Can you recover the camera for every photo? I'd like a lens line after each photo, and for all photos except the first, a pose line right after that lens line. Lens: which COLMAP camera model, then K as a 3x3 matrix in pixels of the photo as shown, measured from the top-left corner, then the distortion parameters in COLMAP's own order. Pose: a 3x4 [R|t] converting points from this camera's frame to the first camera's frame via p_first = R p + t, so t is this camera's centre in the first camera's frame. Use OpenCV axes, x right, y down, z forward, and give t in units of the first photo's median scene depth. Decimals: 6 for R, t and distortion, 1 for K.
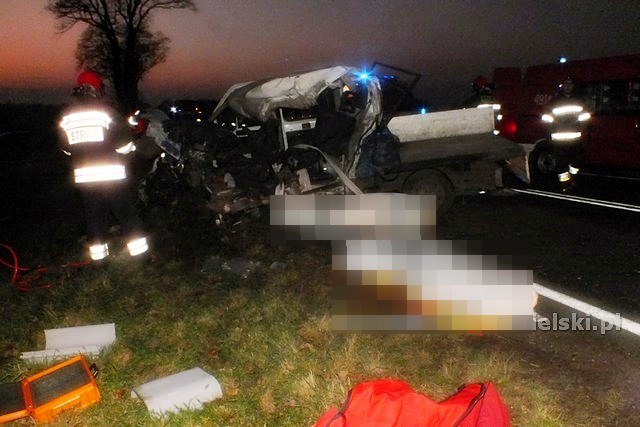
lens RADIAL K [[603.9, 0, 320.0], [0, 603.9, 213.5], [0, 0, 1]] dist [0.007303, -0.006784]
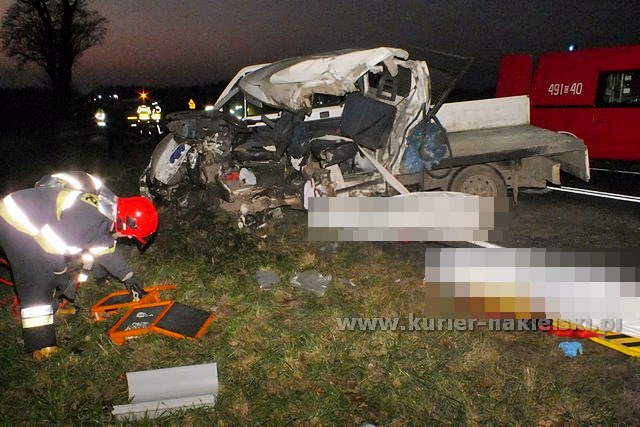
lens RADIAL K [[635.8, 0, 320.0], [0, 635.8, 213.5], [0, 0, 1]] dist [-0.001026, 0.027979]
pose [[0.995407, -0.005358, 0.095580, -0.141314], [0.004693, 0.999963, 0.007187, -0.008345], [-0.095615, -0.006705, 0.995396, 0.080399]]
